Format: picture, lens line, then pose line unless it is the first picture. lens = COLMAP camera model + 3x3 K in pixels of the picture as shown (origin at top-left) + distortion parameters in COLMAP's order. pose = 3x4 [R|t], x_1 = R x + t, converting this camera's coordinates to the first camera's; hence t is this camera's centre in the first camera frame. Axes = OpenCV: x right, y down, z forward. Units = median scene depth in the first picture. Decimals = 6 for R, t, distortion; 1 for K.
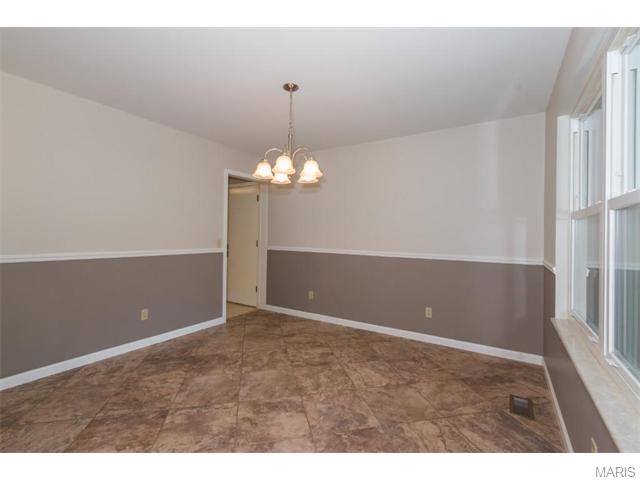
lens RADIAL K [[292.6, 0, 322.1], [0, 292.6, 236.3], [0, 0, 1]] dist [0.010394, -0.003192]
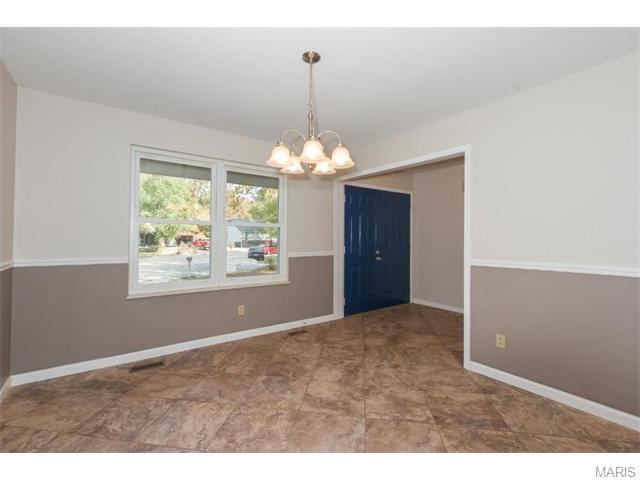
lens RADIAL K [[292.6, 0, 322.9], [0, 292.6, 238.9], [0, 0, 1]] dist [0.010394, -0.003192]
pose [[-0.933731, -0.022108, 0.357293, -0.402737], [-0.017557, 0.999718, 0.015977, -0.009471], [-0.357546, 0.008645, -0.933856, 1.602173]]
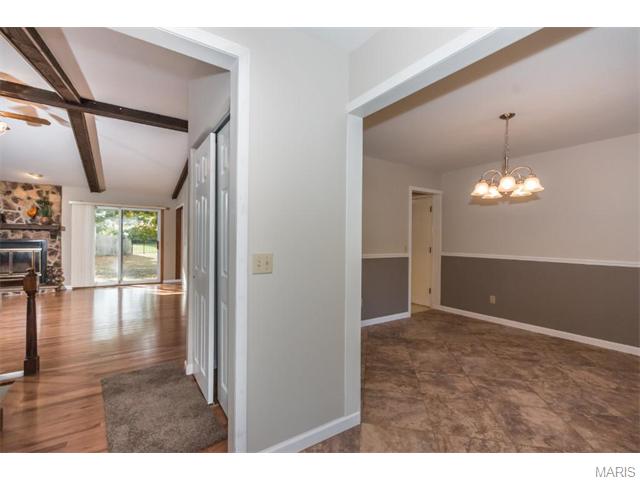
lens RADIAL K [[292.6, 0, 320.4], [0, 292.6, 240.5], [0, 0, 1]] dist [0.010394, -0.003192]
pose [[0.915766, -0.003783, -0.401695, -0.294732], [-0.000215, 0.999951, -0.009907, 0.000921], [0.401713, 0.009159, 0.915720, -0.344697]]
